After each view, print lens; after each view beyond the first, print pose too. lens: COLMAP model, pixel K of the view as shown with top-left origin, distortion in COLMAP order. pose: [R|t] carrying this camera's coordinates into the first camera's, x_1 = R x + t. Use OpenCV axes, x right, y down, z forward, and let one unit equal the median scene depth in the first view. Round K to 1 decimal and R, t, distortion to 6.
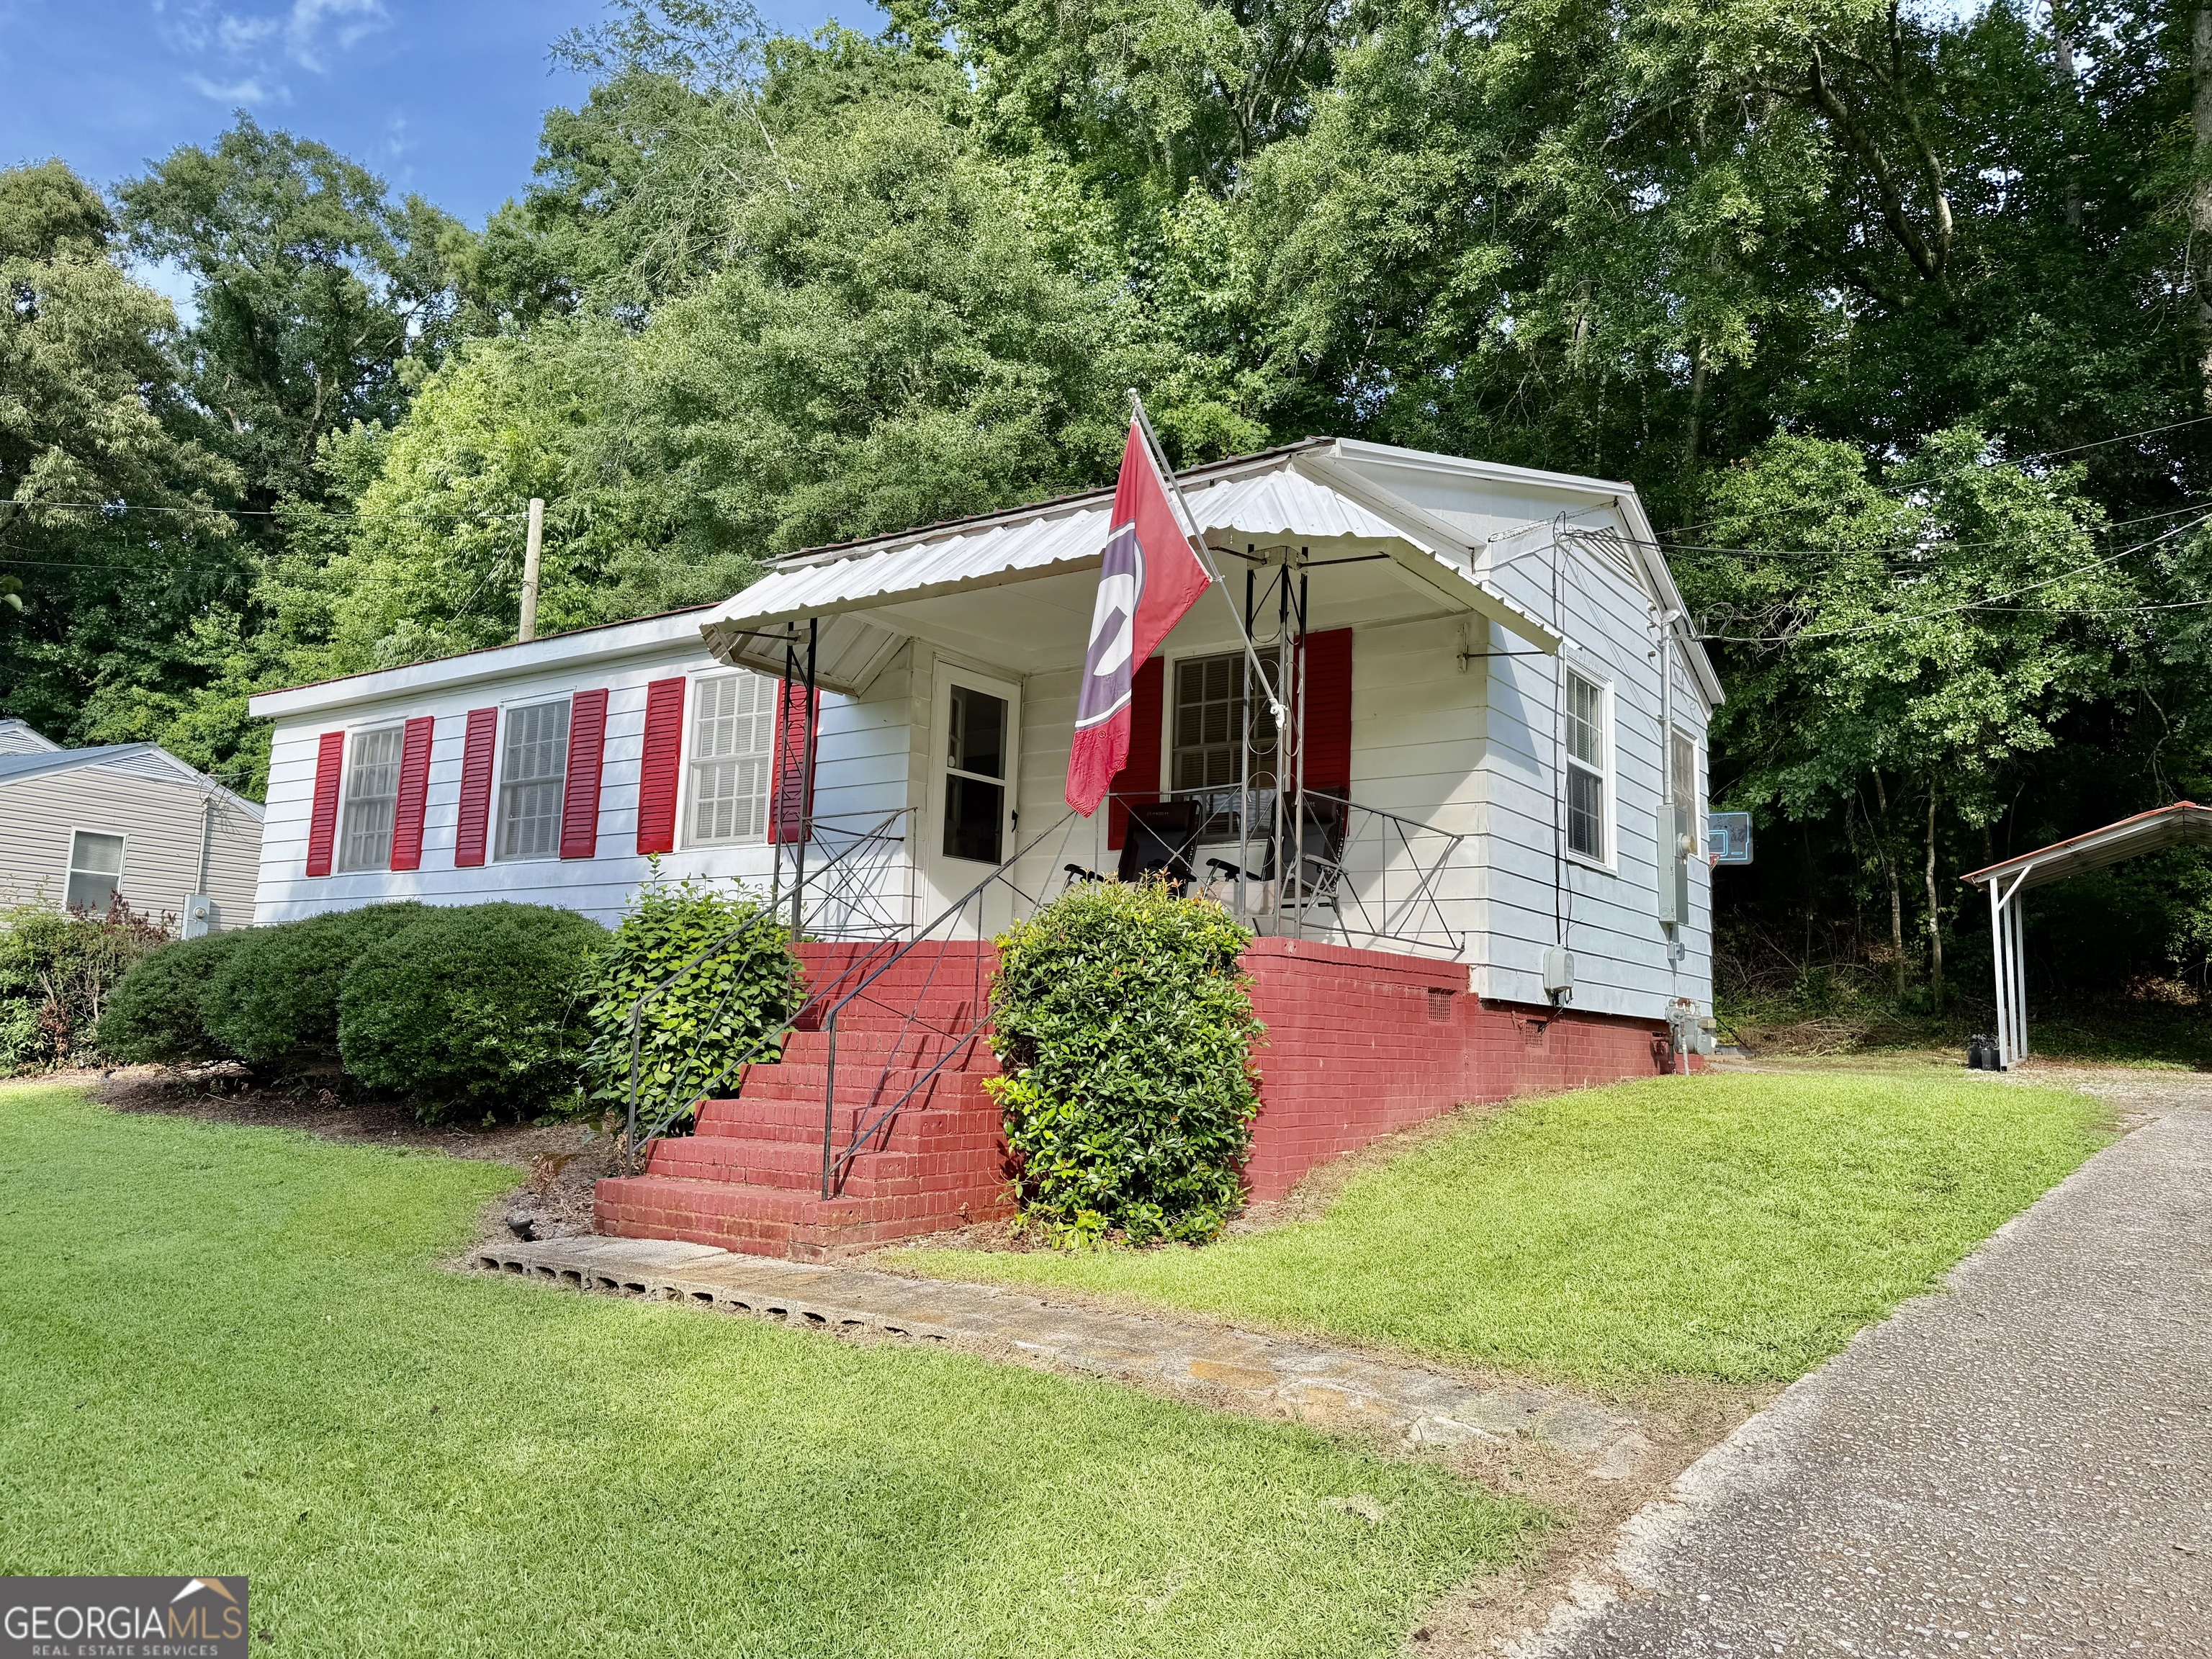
lens RADIAL K [[1577.0, 0, 1101.1], [0, 1577.0, 842.3], [0, 0, 1]] dist [0.061221, -0.066849]
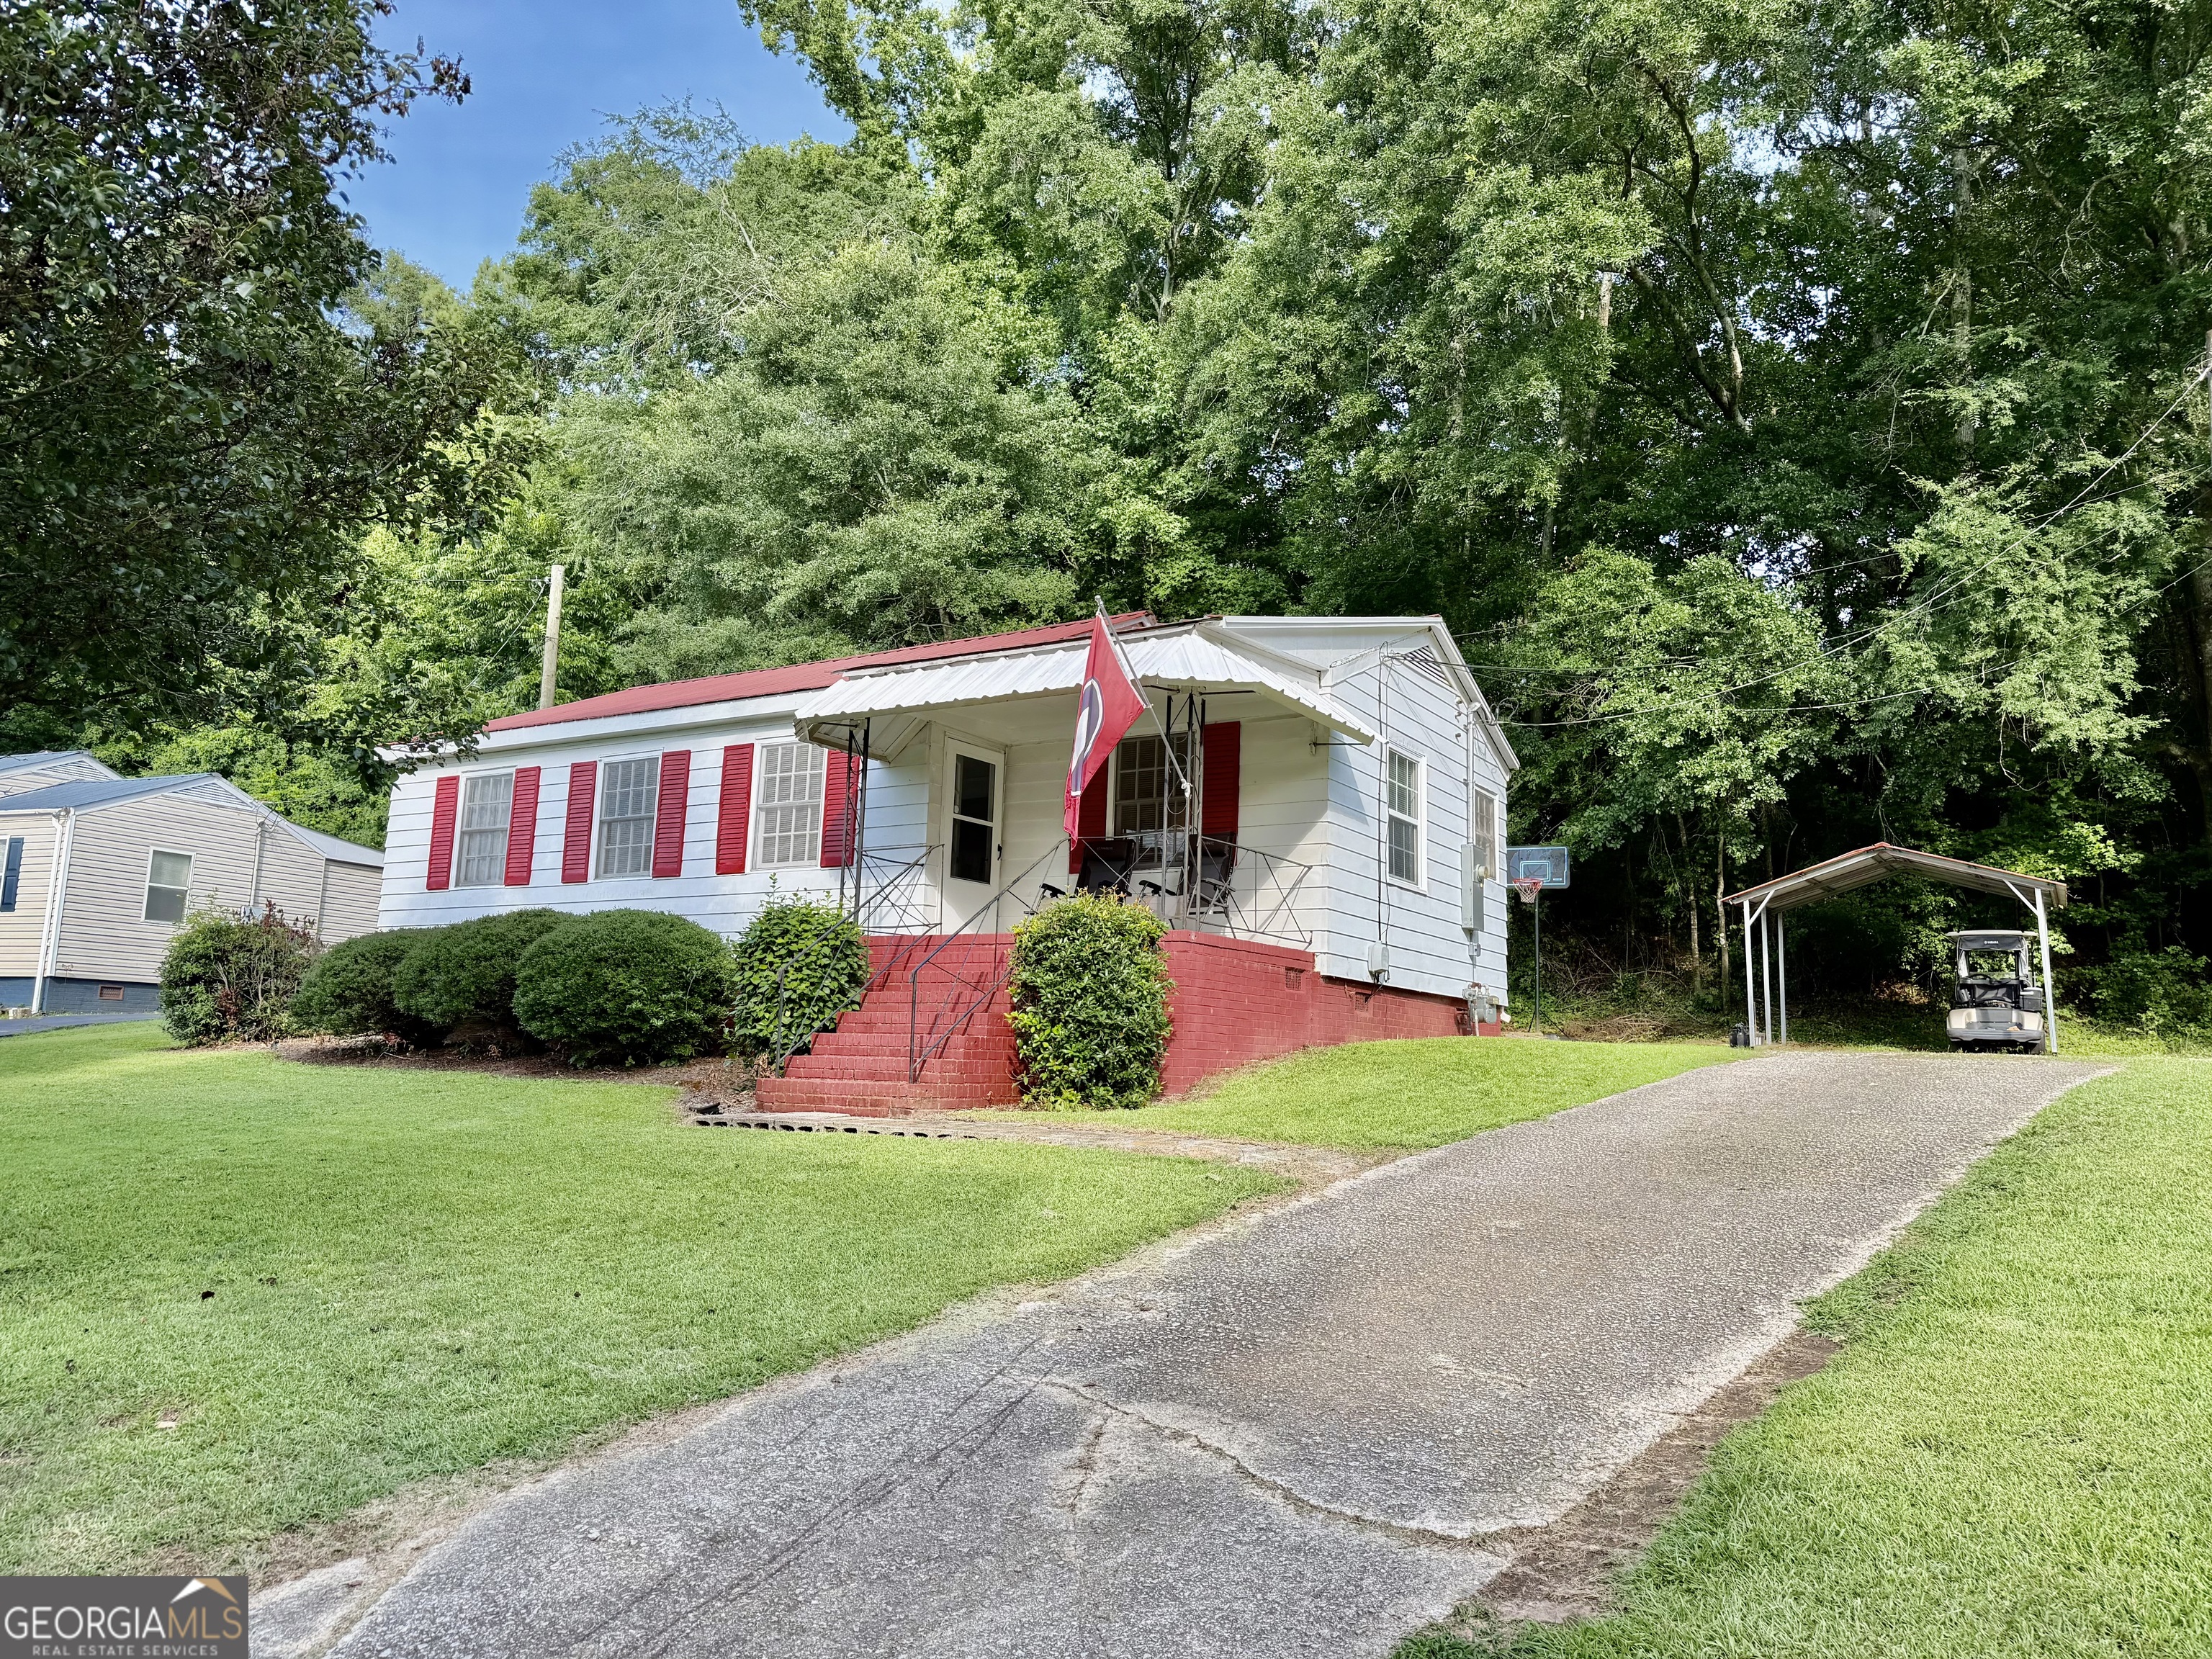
lens RADIAL K [[1577.0, 0, 1105.4], [0, 1577.0, 815.3], [0, 0, 1]] dist [0.061221, -0.066849]
pose [[0.998690, 0.009222, 0.050333, -0.024406], [-0.007683, 0.999500, -0.030686, -0.003043], [-0.050590, 0.030259, 0.998261, -0.294109]]
